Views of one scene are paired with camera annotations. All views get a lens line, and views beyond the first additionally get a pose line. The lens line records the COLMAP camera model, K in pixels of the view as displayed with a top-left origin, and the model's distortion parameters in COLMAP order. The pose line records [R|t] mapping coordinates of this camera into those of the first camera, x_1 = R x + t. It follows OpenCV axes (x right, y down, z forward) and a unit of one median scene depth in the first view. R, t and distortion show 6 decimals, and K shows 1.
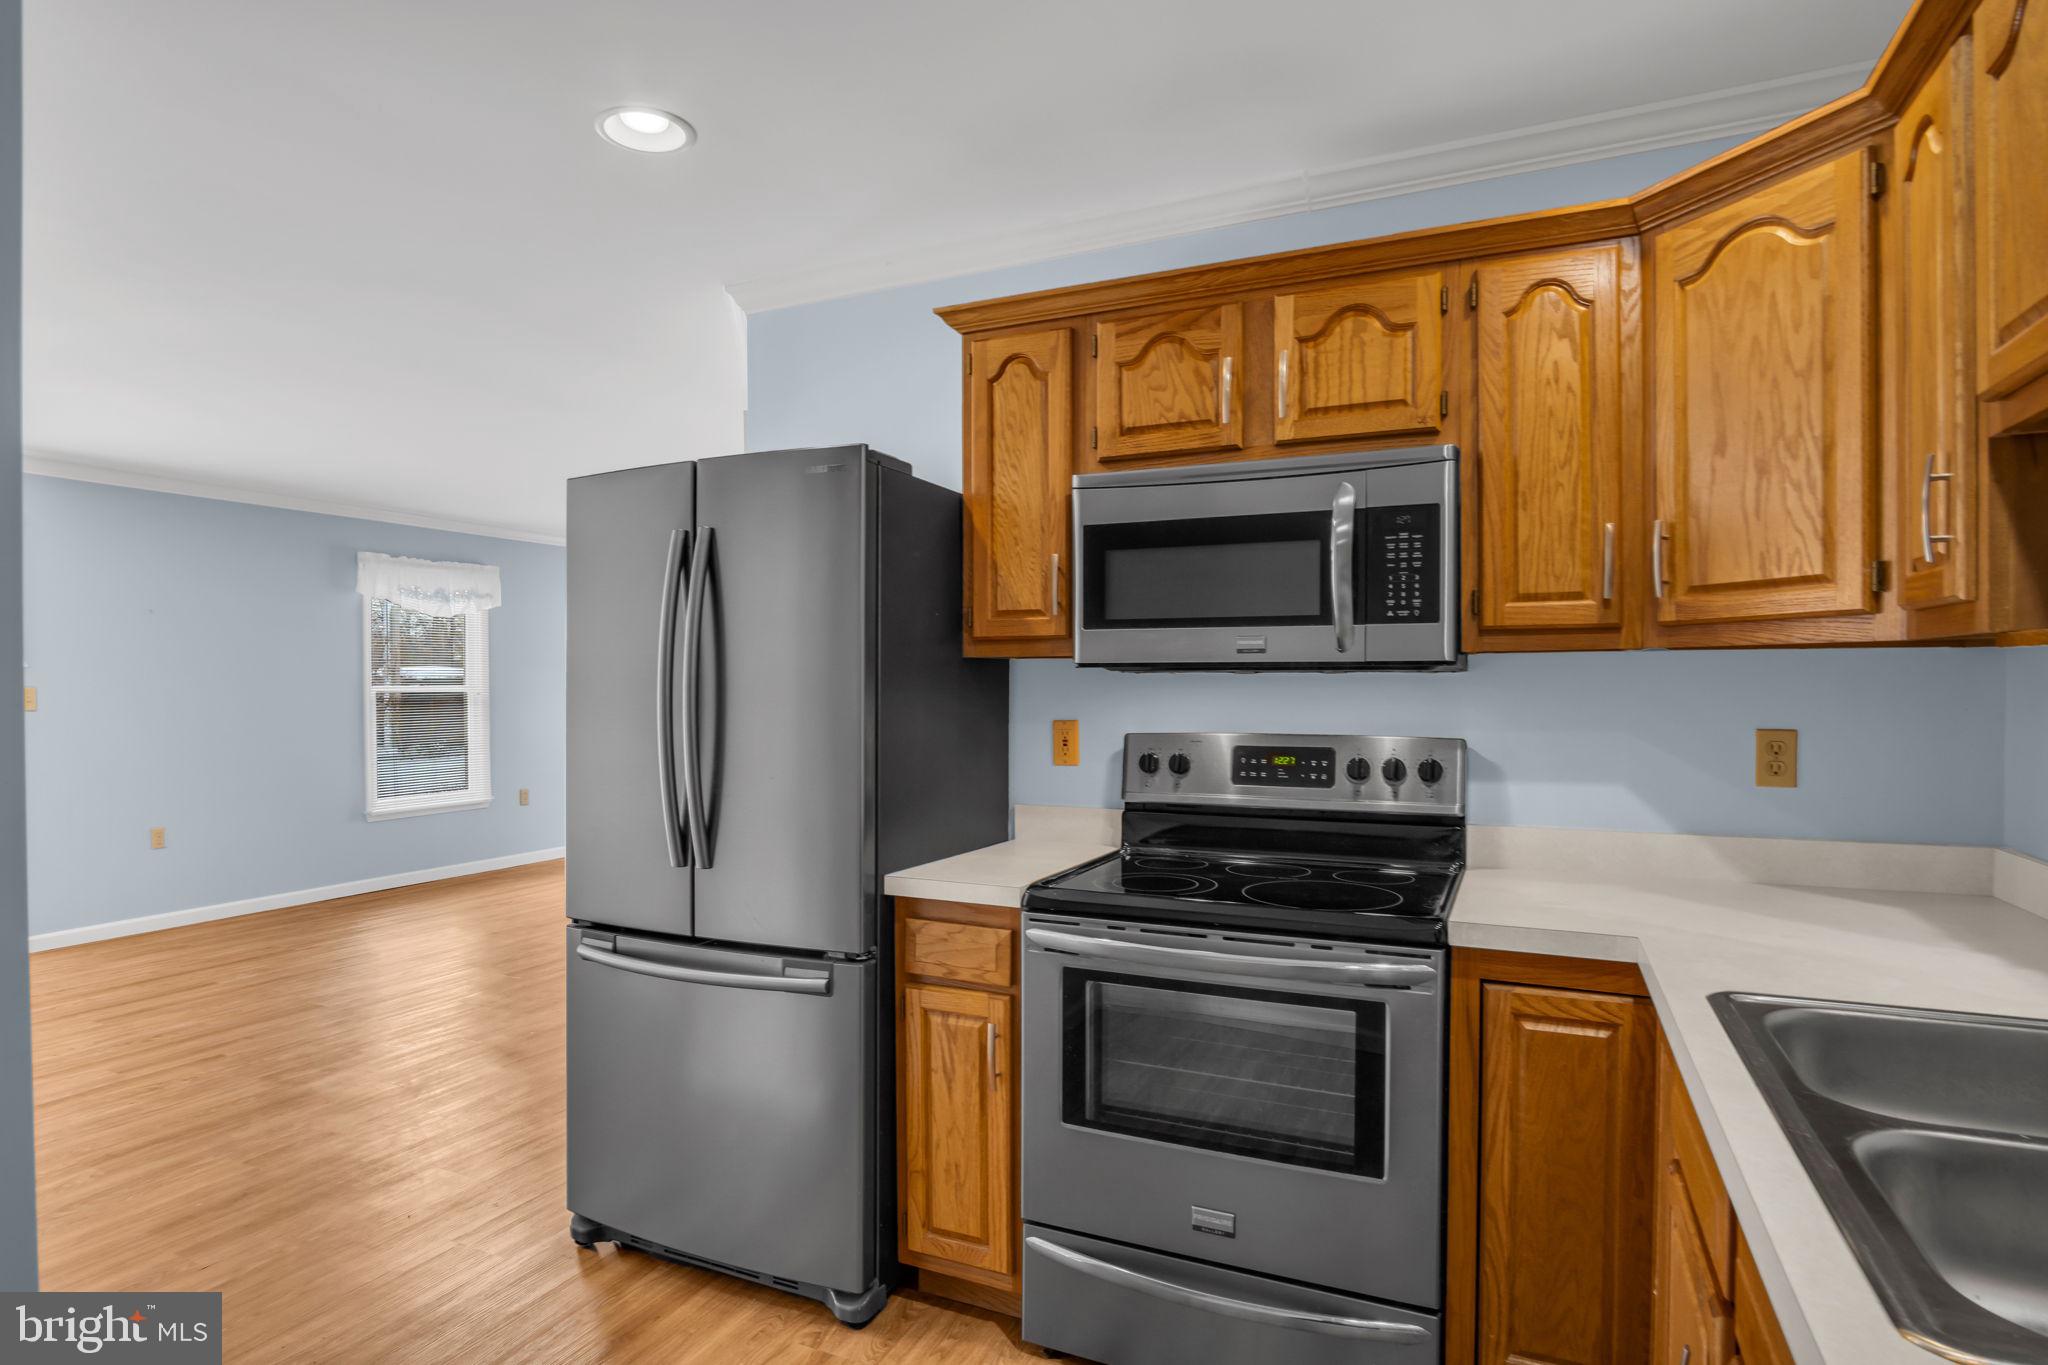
lens RADIAL K [[1106.1, 0, 1007.9], [0, 1106.1, 692.6], [0, 0, 1]] dist [-0.028115, 0.001572]
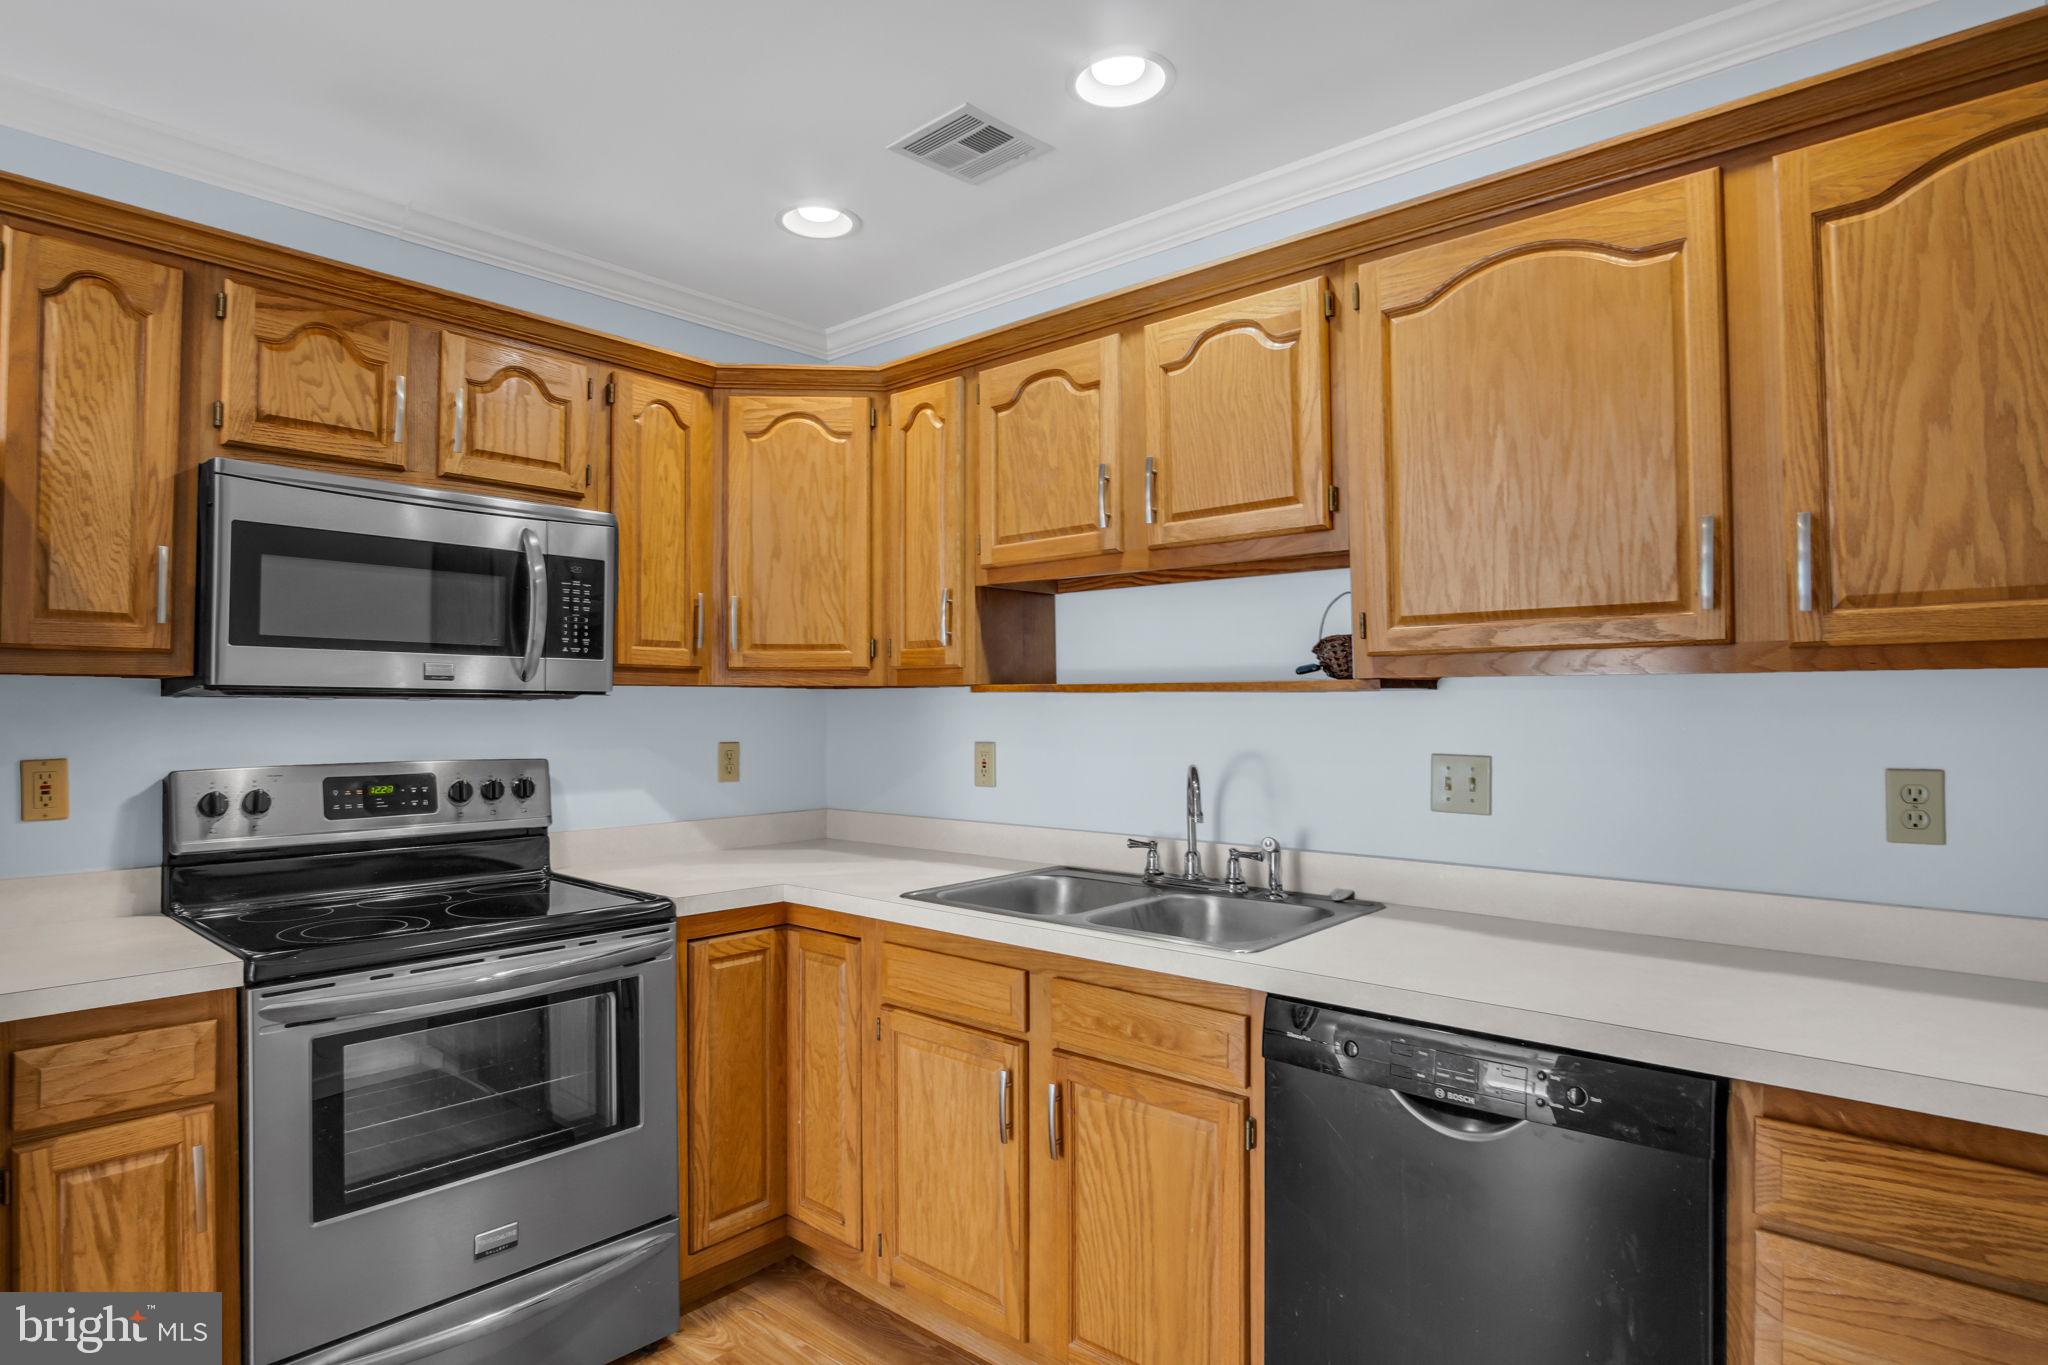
lens RADIAL K [[1096.6, 0, 1001.7], [0, 1096.6, 677.0], [0, 0, 1]] dist [-0.031687, 0.007611]
pose [[0.286695, 0.029998, 0.957552, -0.590056], [0.006812, 0.999421, -0.033350, -0.002193], [-0.957998, 0.016084, 0.286325, 0.231820]]
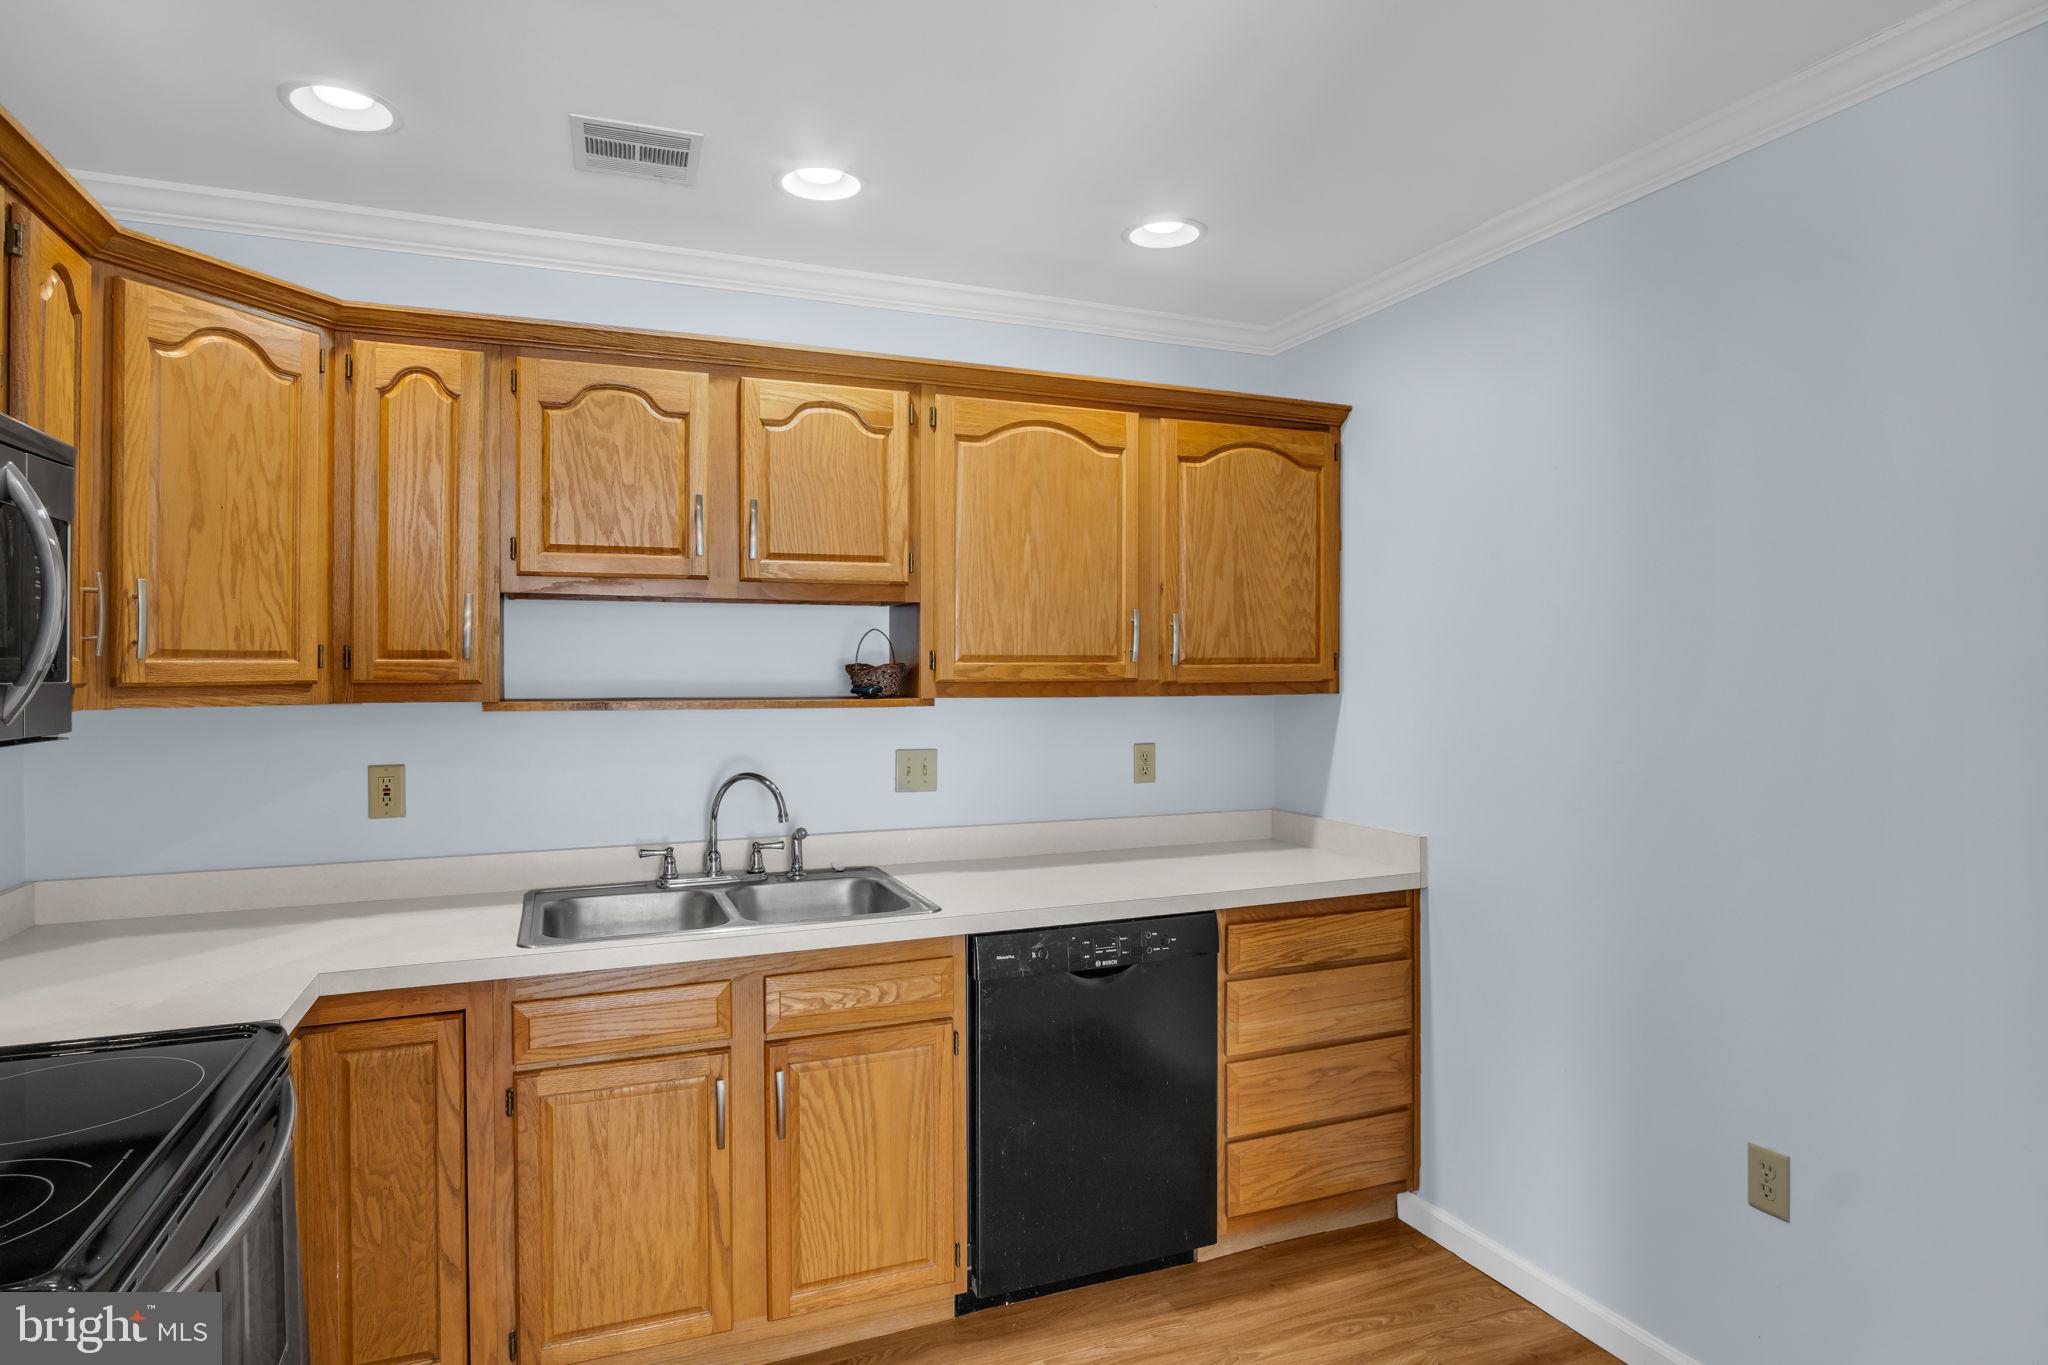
lens RADIAL K [[1096.1, 0, 1016.4], [0, 1096.1, 644.6], [0, 0, 1]] dist [-0.029625, 0.000703]
pose [[-0.734385, 0.022223, 0.678369, -0.547358], [0.010968, 0.999722, -0.020876, -0.062801], [-0.678644, -0.007890, -0.734425, 1.040283]]
